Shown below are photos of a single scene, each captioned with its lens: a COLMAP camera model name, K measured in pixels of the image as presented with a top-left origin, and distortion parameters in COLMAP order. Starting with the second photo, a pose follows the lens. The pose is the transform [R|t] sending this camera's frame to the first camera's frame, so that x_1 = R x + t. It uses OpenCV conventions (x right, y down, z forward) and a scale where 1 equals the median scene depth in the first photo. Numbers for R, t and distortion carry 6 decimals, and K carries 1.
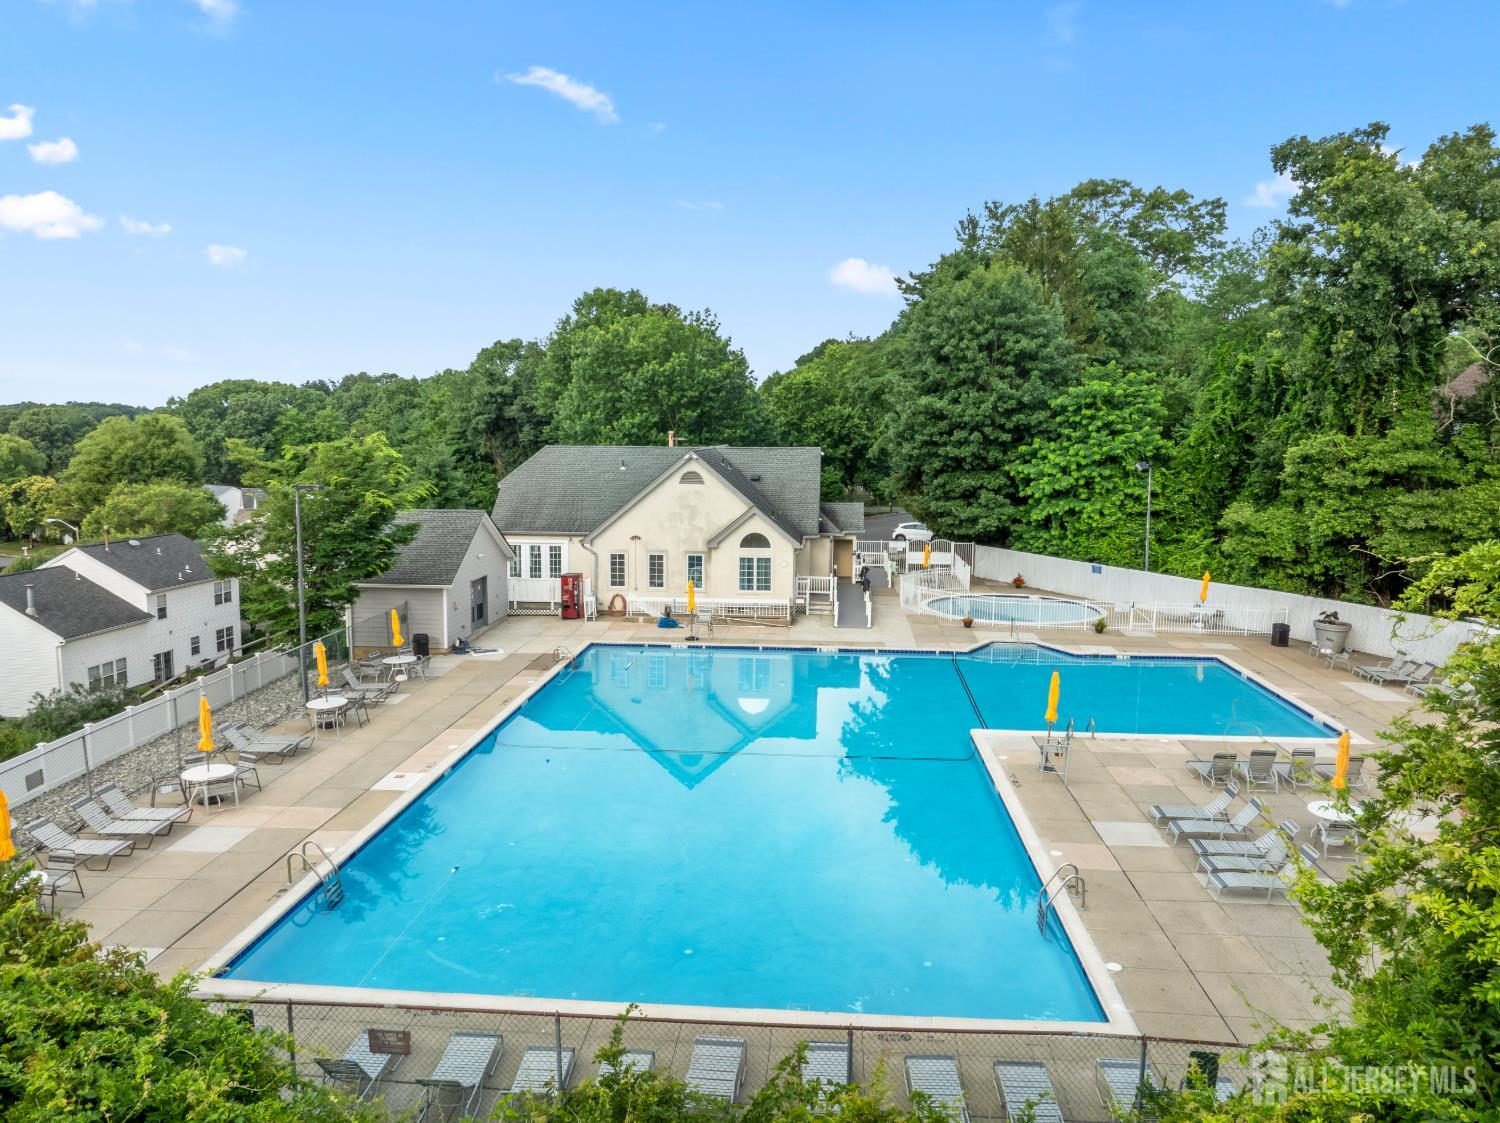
lens RADIAL K [[1067.3, 0, 747.7], [0, 1067.3, 553.7], [0, 0, 1]] dist [-0.038966, -0.008292]
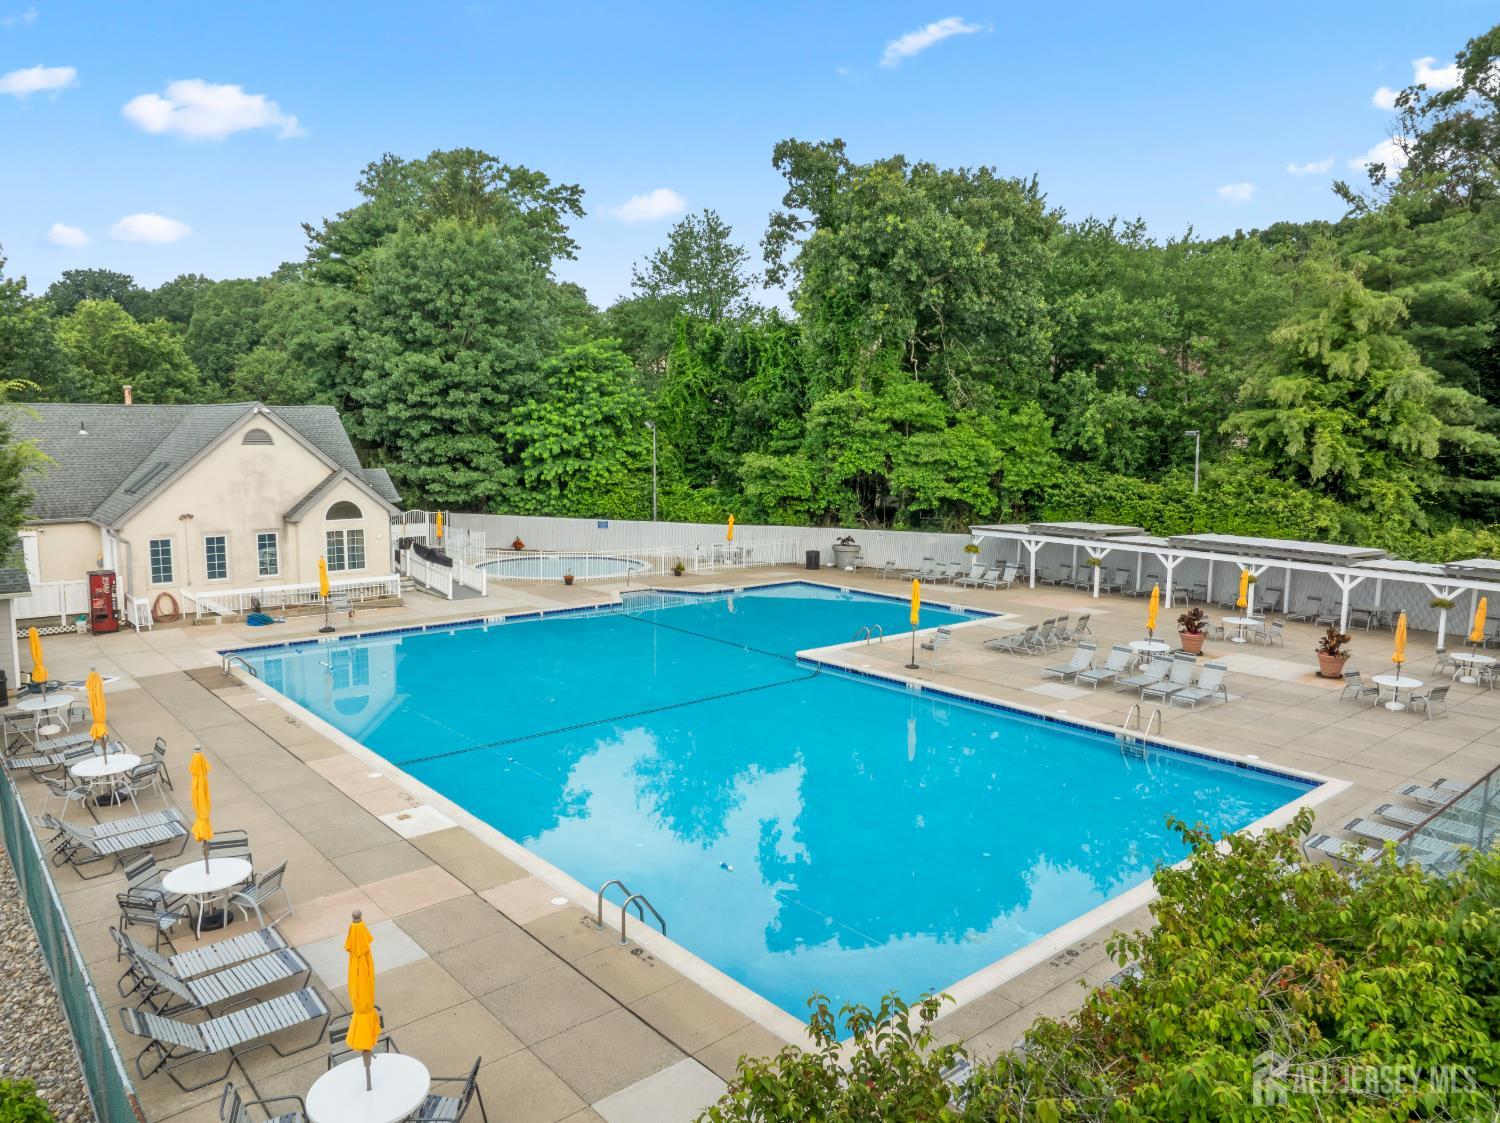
lens RADIAL K [[1067.3, 0, 747.7], [0, 1067.3, 553.7], [0, 0, 1]] dist [-0.038966, -0.008292]
pose [[0.707296, -0.086543, 0.701601, -0.330860], [0.080315, 0.995889, 0.041876, 0.011386], [-0.702341, 0.026731, 0.711339, 0.165741]]
